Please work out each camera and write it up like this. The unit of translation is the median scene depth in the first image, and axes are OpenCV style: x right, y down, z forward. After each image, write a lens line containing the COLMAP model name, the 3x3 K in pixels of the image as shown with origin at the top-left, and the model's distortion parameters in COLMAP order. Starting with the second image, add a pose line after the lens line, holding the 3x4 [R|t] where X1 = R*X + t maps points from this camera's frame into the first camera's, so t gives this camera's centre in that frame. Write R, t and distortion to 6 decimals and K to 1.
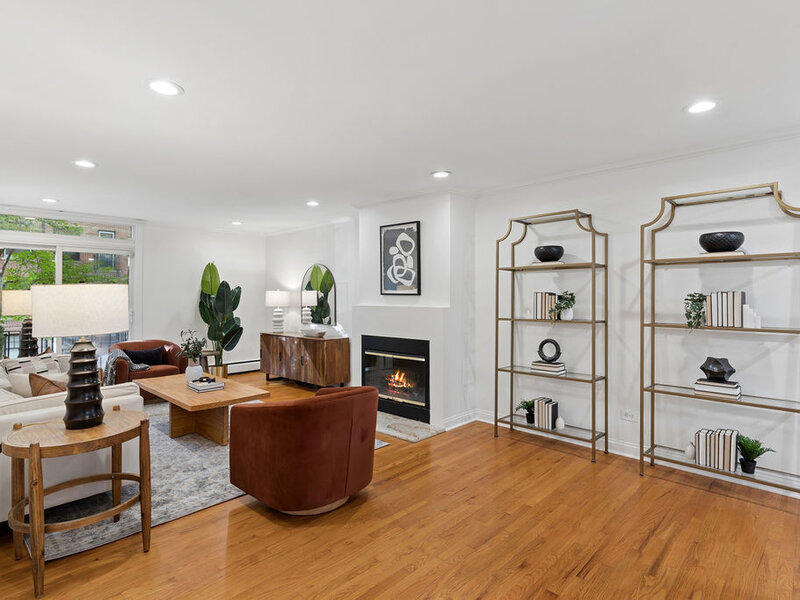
lens RADIAL K [[430.2, 0, 403.2], [0, 430.2, 294.4], [0, 0, 1]] dist [-0.006733, 0.002449]
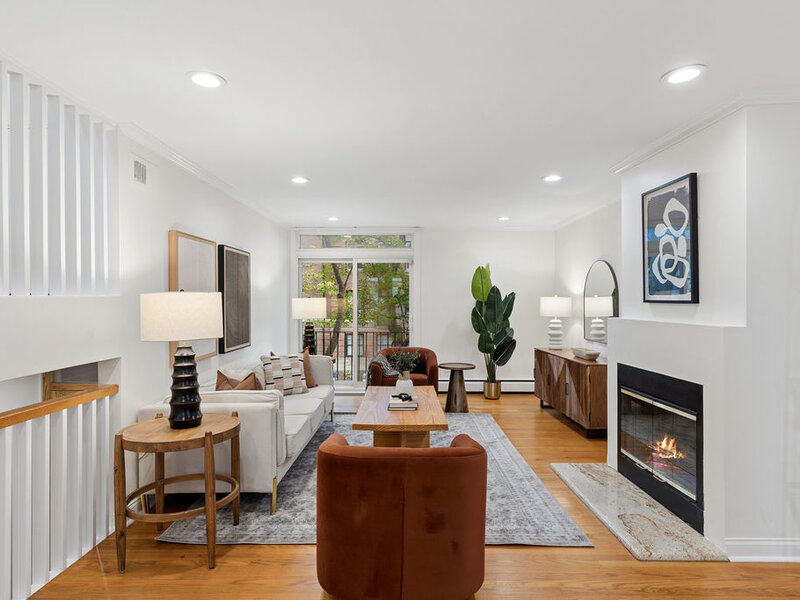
lens RADIAL K [[472.2, 0, 398.1], [0, 472.2, 303.6], [0, 0, 1]] dist [-0.003265, 0.001307]
pose [[0.682824, 0.004096, -0.730571, 0.217550], [0.000063, 0.999984, 0.005665, -0.001250], [0.730583, -0.003914, 0.682813, 0.275323]]
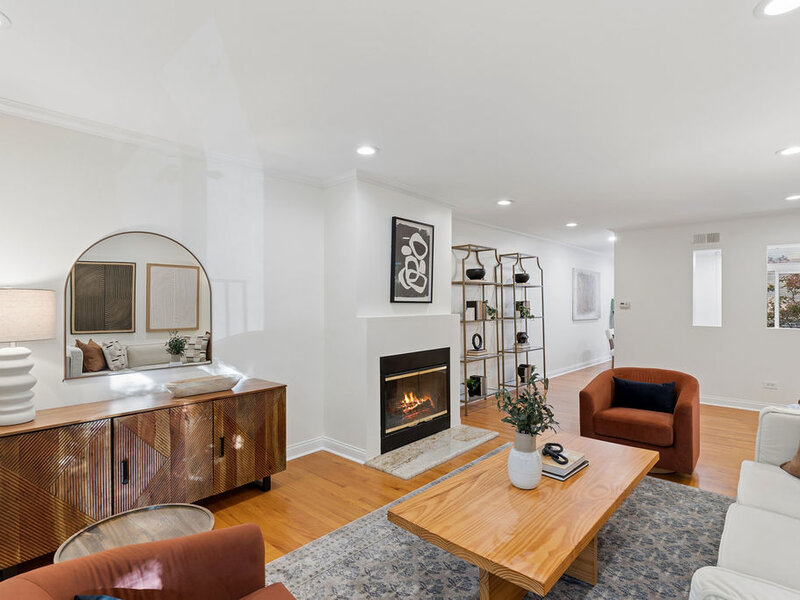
lens RADIAL K [[430.2, 0, 401.8], [0, 430.2, 305.6], [0, 0, 1]] dist [-0.006733, 0.002449]
pose [[-0.023169, -0.004806, 0.999720, -0.886840], [0.003426, 0.999982, 0.004887, 0.002530], [-0.999726, 0.003538, -0.023153, 1.048677]]
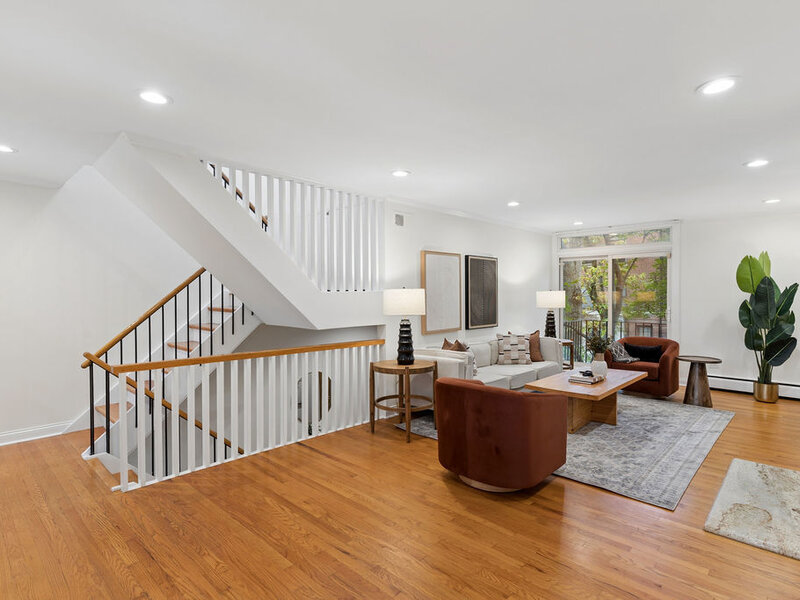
lens RADIAL K [[430.2, 0, 394.8], [0, 430.2, 300.9], [0, 0, 1]] dist [-0.006733, 0.002449]
pose [[-0.008107, 0.016504, -0.999831, 0.533140], [0.000705, 0.999864, 0.016499, -0.000823], [0.999967, -0.000571, -0.008117, 0.453478]]
